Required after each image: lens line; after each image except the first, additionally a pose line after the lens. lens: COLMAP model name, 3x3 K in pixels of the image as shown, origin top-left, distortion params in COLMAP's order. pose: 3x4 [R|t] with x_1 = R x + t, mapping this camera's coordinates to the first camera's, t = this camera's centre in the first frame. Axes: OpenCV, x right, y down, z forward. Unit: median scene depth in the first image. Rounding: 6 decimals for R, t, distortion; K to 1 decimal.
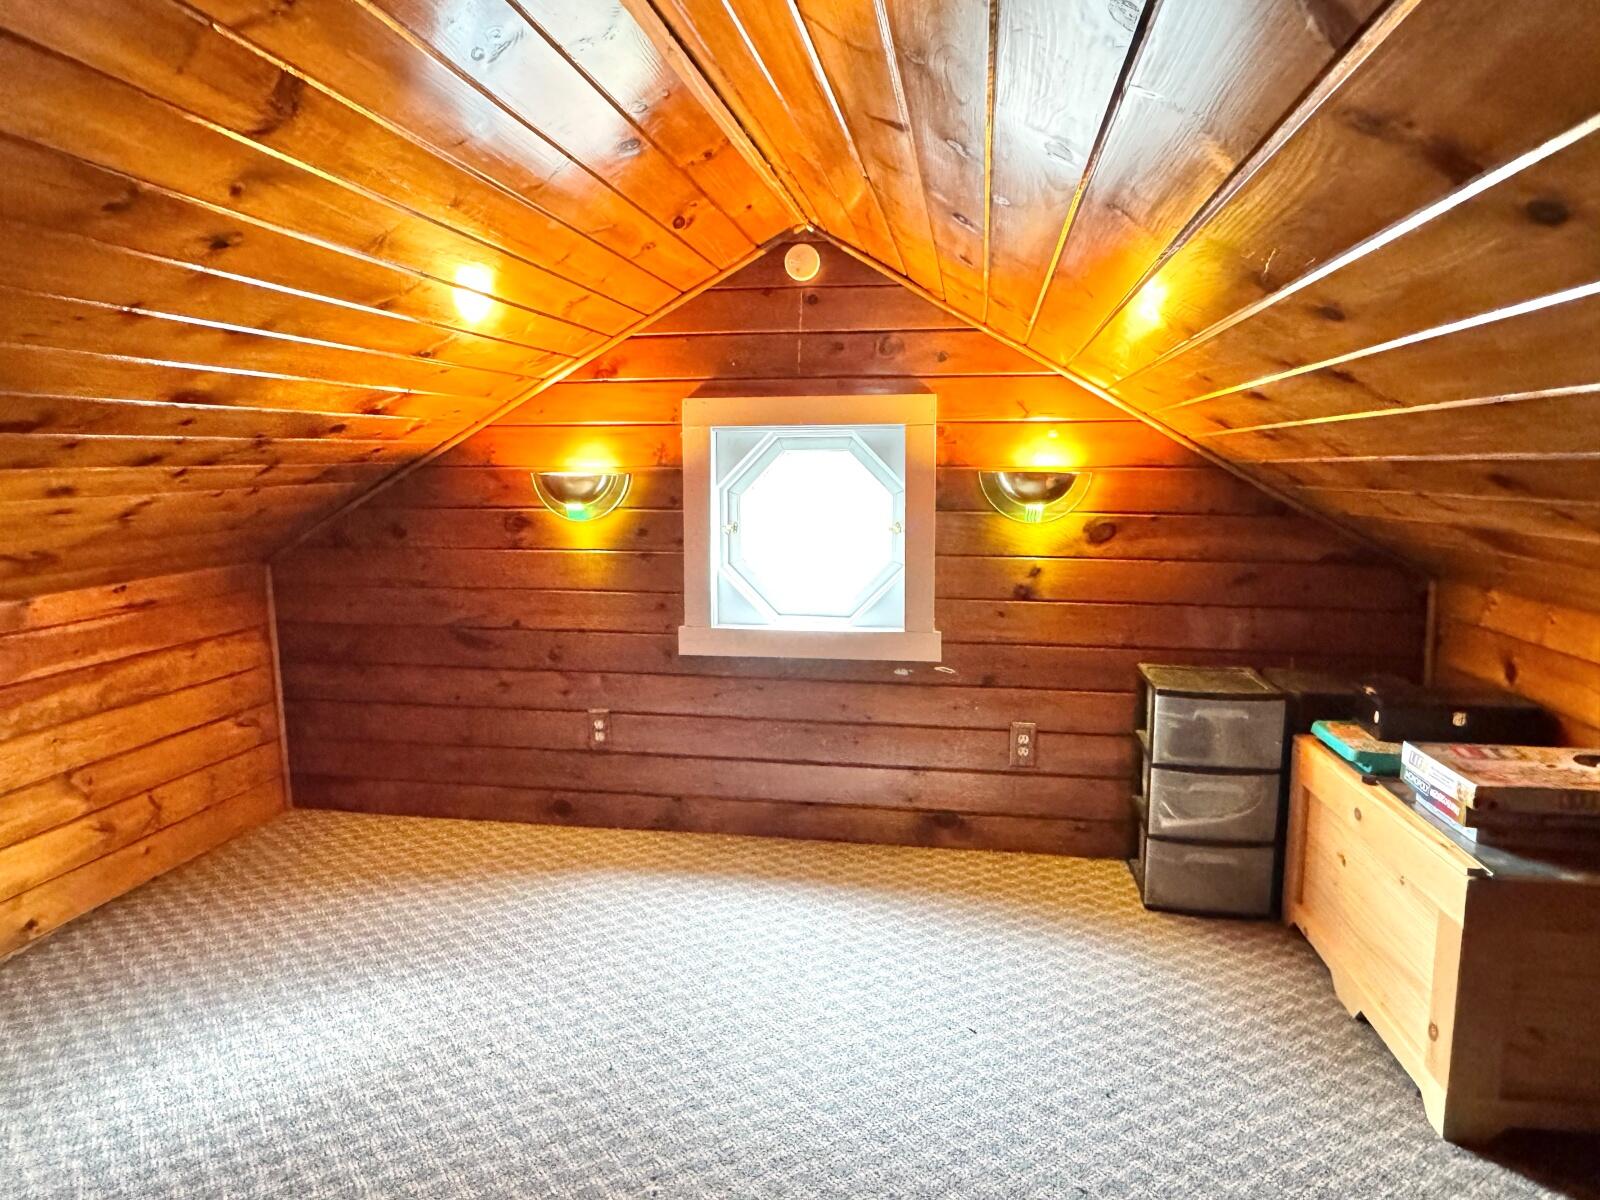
lens RADIAL K [[1029.4, 0, 804.7], [0, 1029.4, 600.3], [0, 0, 1]] dist [-0.004602, -0.000622]
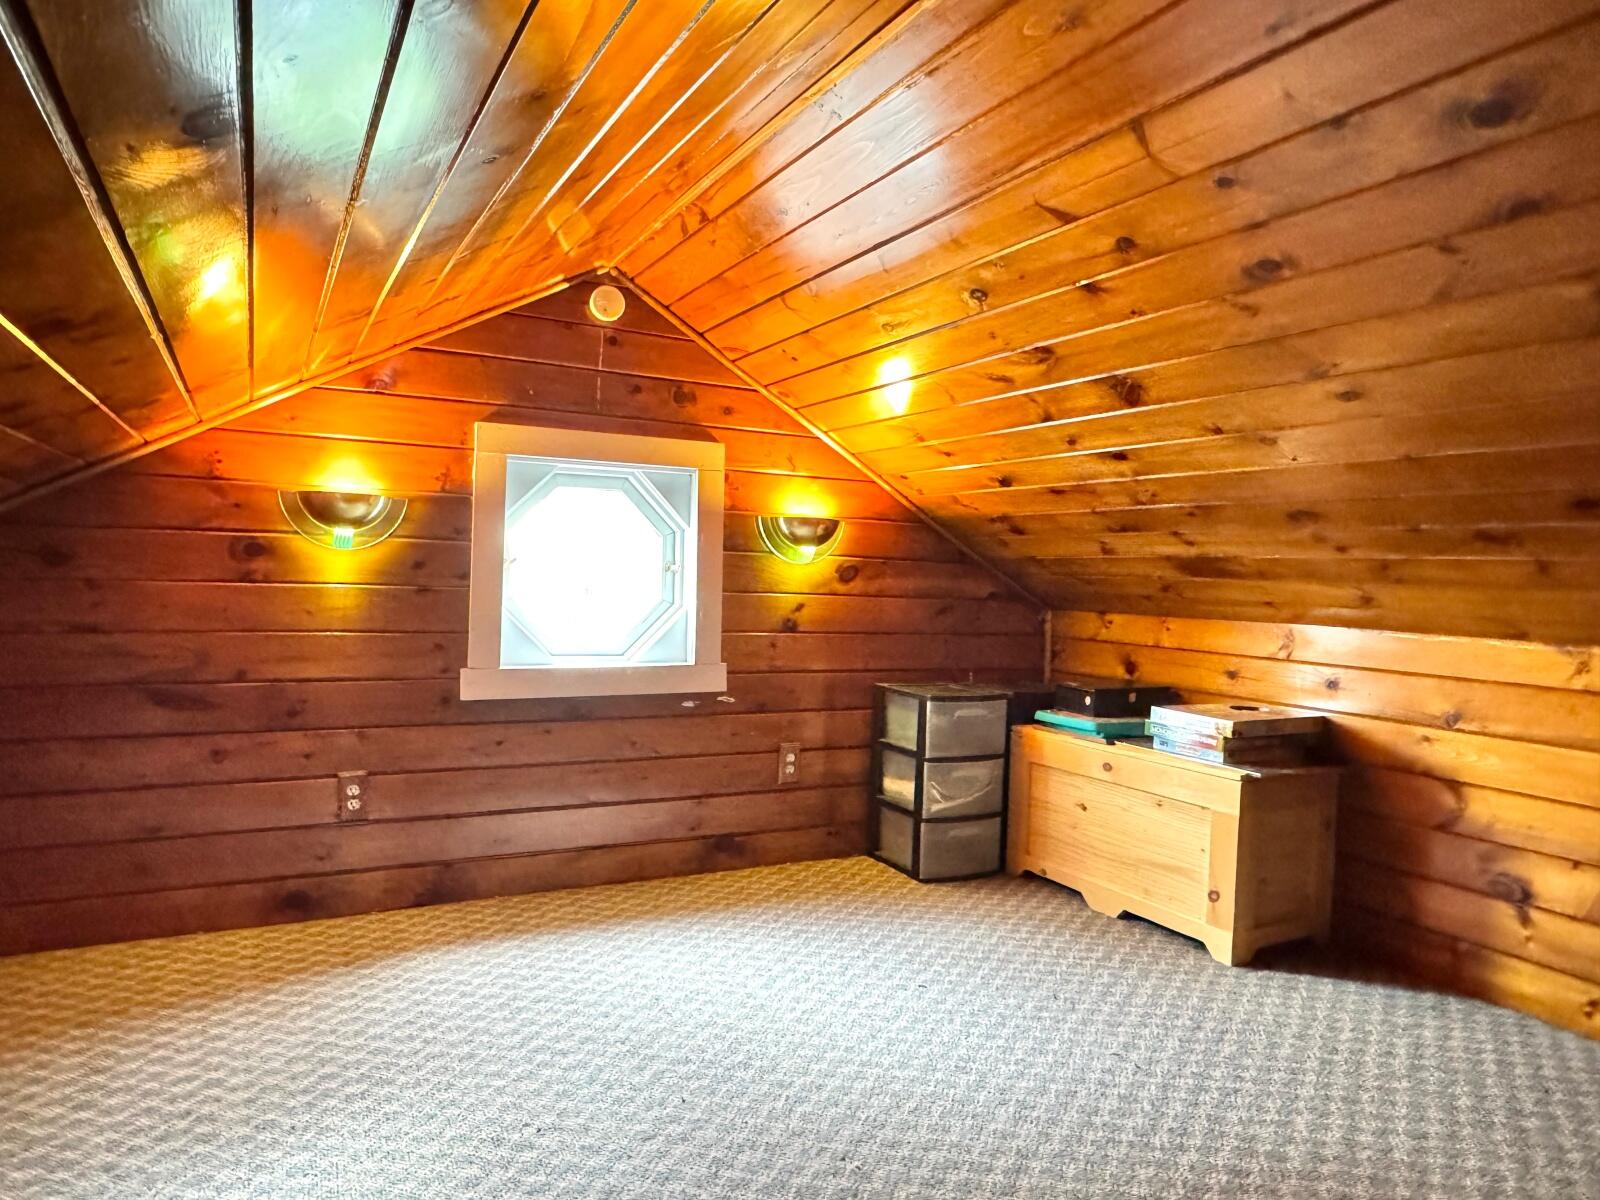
lens RADIAL K [[1029.4, 0, 805.6], [0, 1029.4, 601.5], [0, 0, 1]] dist [-0.004602, -0.000622]
pose [[0.791828, 0.007004, 0.610704, -0.460623], [0.048019, 0.996125, -0.073686, 0.050203], [-0.608853, 0.087672, 0.788423, 0.099907]]
